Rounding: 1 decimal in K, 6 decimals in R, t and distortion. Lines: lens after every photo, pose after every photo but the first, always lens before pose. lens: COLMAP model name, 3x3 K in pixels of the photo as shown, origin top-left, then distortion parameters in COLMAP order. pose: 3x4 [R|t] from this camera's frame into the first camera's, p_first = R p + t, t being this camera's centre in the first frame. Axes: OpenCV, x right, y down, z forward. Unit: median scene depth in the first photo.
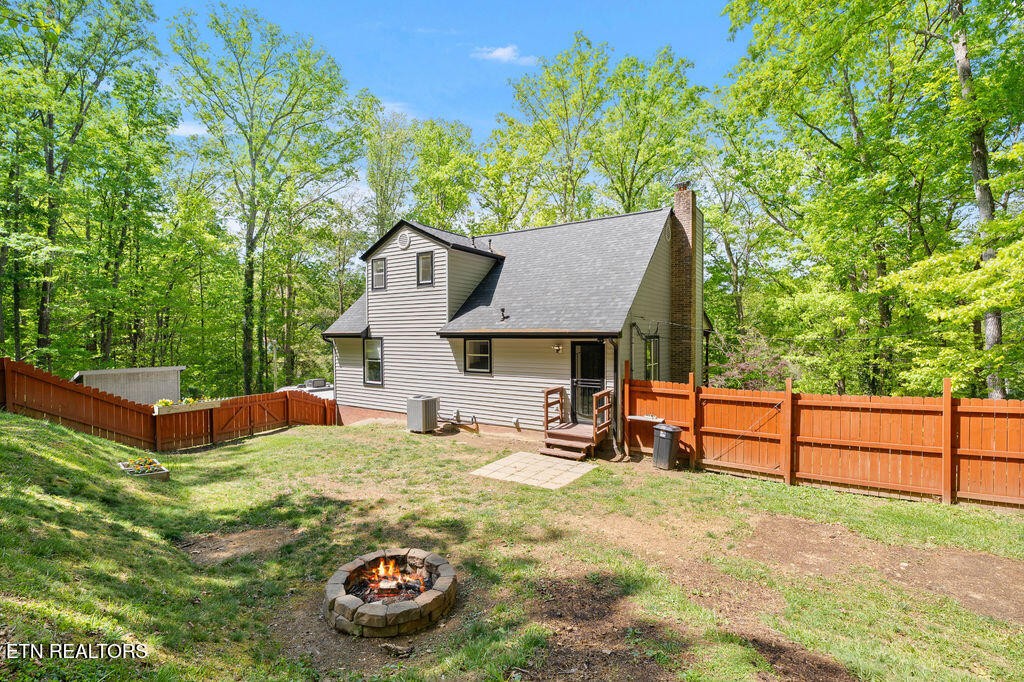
lens RADIAL K [[463.9, 0, 504.6], [0, 463.9, 345.5], [0, 0, 1]] dist [-0.000878, 0.000381]
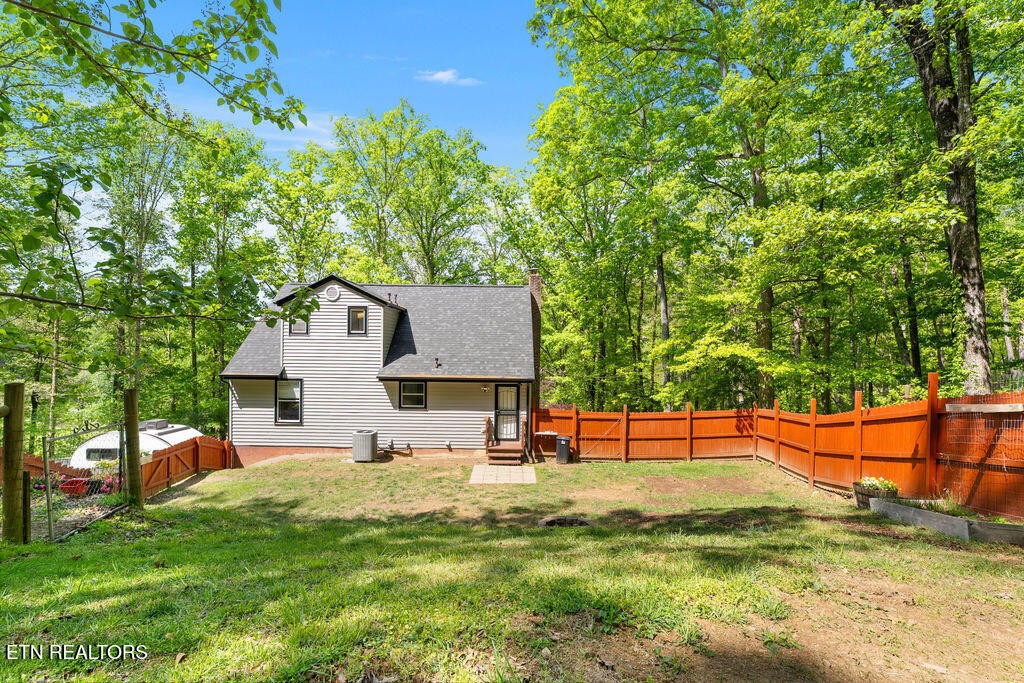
lens RADIAL K [[463.9, 0, 504.6], [0, 463.9, 346.0], [0, 0, 1]] dist [-0.000878, 0.000381]
pose [[0.837244, 0.010365, 0.546731, -0.641405], [0.000670, 0.999800, -0.019981, -0.101231], [-0.546829, 0.017096, 0.837070, -0.227424]]
